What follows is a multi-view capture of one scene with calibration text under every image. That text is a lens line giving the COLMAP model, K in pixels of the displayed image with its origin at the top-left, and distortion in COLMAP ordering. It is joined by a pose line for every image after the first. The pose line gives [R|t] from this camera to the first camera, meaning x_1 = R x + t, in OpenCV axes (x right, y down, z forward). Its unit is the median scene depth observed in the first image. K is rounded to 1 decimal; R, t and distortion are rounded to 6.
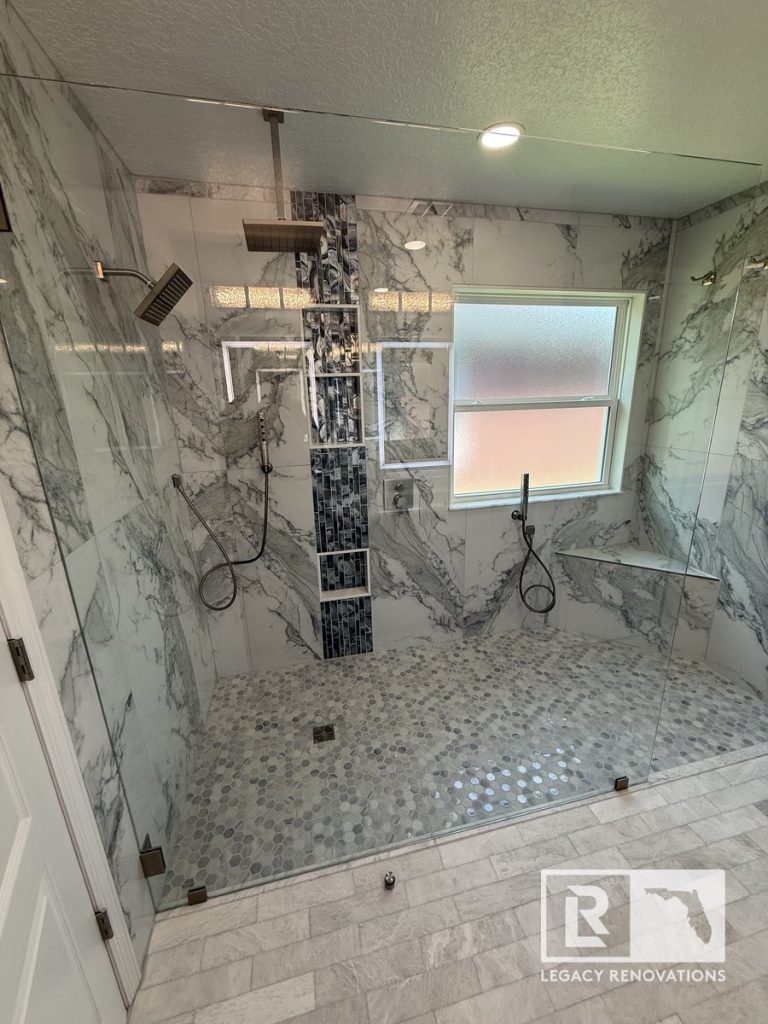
lens RADIAL K [[407.5, 0, 386.1], [0, 407.5, 509.1], [0, 0, 1]] dist [-0.002579, 0.001001]
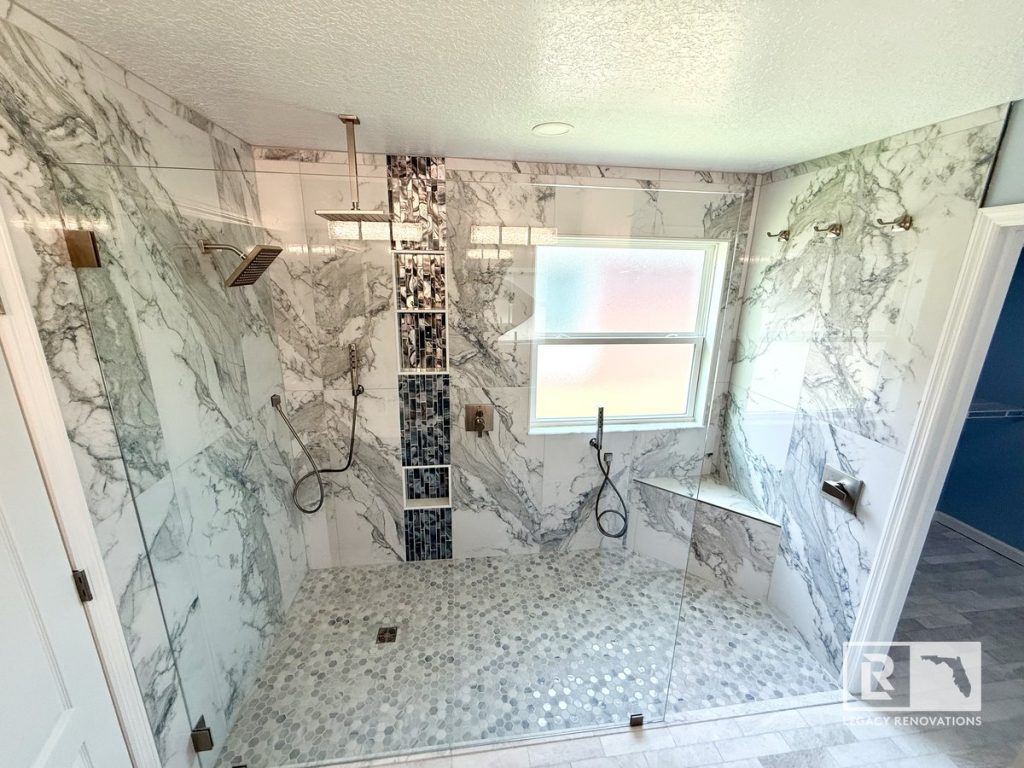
lens RADIAL K [[407.5, 0, 508.7], [0, 407.5, 380.9], [0, 0, 1]] dist [-0.002579, 0.001001]
pose [[0.994447, 0.066200, -0.081809, 0.209876], [-0.067221, 0.997690, -0.009785, -0.143693], [0.080972, 0.015230, 0.996600, -0.086066]]
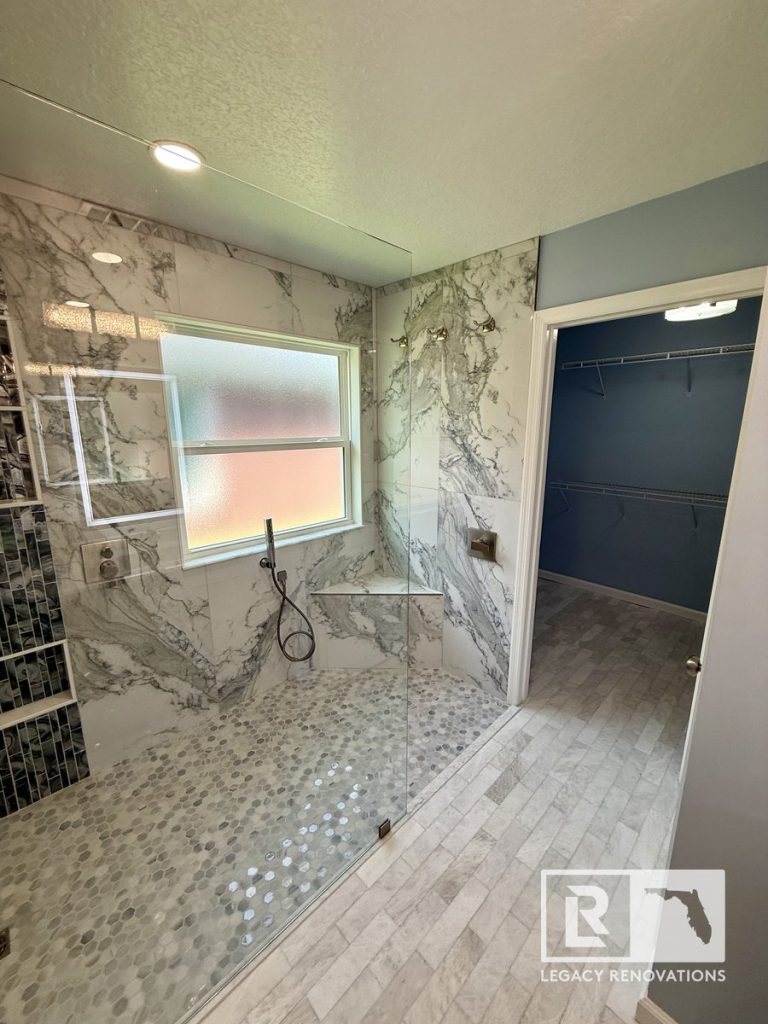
lens RADIAL K [[407.5, 0, 386.3], [0, 407.5, 509.2], [0, 0, 1]] dist [-0.002579, 0.001001]
pose [[0.855711, -0.082189, 0.510885, 0.109134], [0.120397, 0.991833, -0.042099, -0.041183], [-0.503253, 0.097534, 0.858618, 0.056893]]
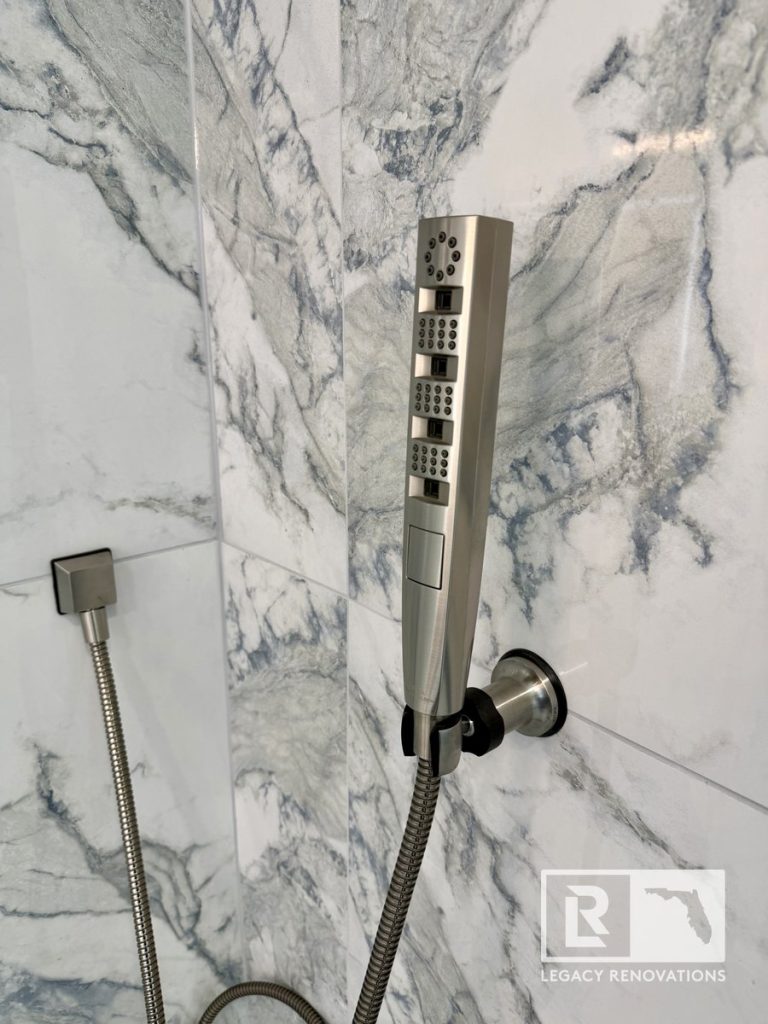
lens RADIAL K [[728.6, 0, 385.5], [0, 728.6, 507.1], [0, 0, 1]] dist [0.007720, -0.022675]
pose [[0.440744, 0.273998, -0.854792, -0.139155], [-0.251714, 0.951792, 0.175303, -0.185833], [0.861617, 0.137900, 0.488466, 0.854775]]
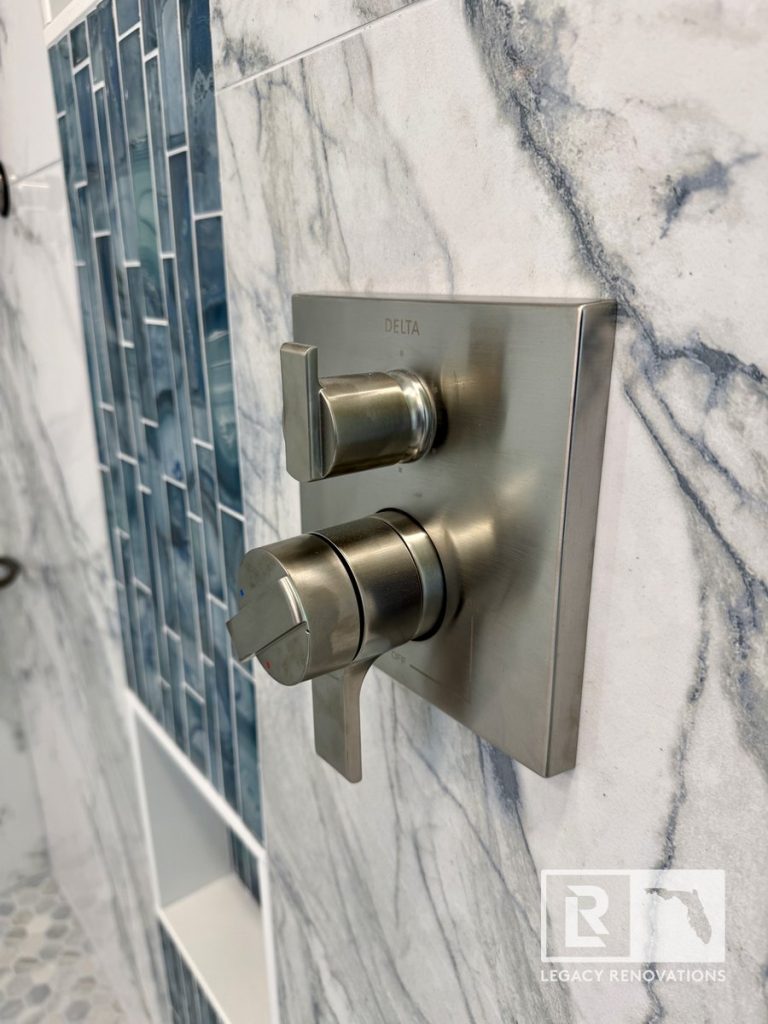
lens RADIAL K [[728.6, 0, 384.7], [0, 728.6, 513.2], [0, 0, 1]] dist [0.007720, -0.022675]
pose [[0.427220, 0.290785, -0.856111, 0.160017], [-0.245700, 0.948577, 0.199582, -0.067805], [0.870123, 0.125081, 0.476698, 1.024568]]
